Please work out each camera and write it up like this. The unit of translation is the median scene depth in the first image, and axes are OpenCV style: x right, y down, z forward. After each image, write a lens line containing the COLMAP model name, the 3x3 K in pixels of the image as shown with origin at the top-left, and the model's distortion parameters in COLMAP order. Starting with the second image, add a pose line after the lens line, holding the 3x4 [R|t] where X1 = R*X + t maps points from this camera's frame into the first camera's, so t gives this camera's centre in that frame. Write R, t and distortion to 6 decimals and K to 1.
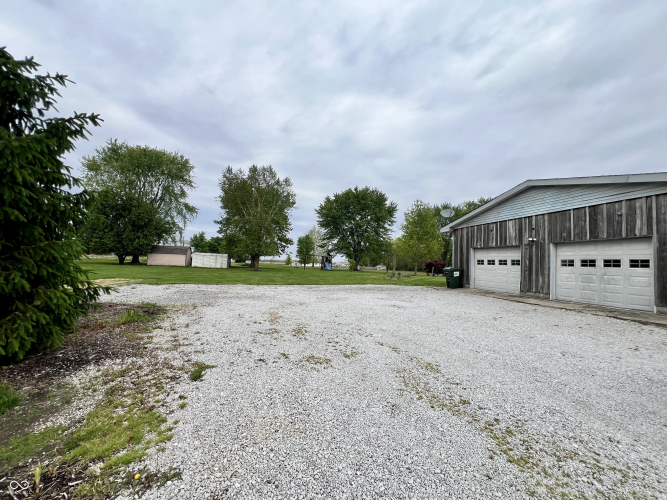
lens RADIAL K [[262.4, 0, 332.2], [0, 262.4, 250.3], [0, 0, 1]] dist [0.002570, 0.000041]
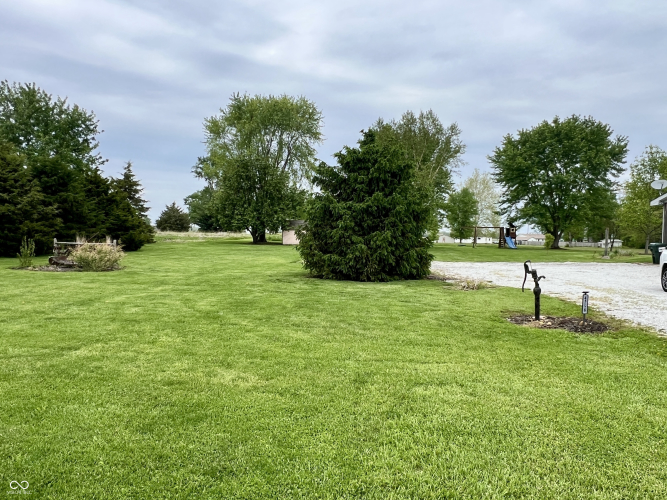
lens RADIAL K [[504.3, 0, 330.9], [0, 504.3, 252.1], [0, 0, 1]] dist [-0.005487, -0.008433]
pose [[0.944207, -0.007536, -0.329266, -0.025000], [0.033264, 0.996808, 0.072575, -0.023546], [0.327668, -0.079479, 0.941444, -0.352618]]
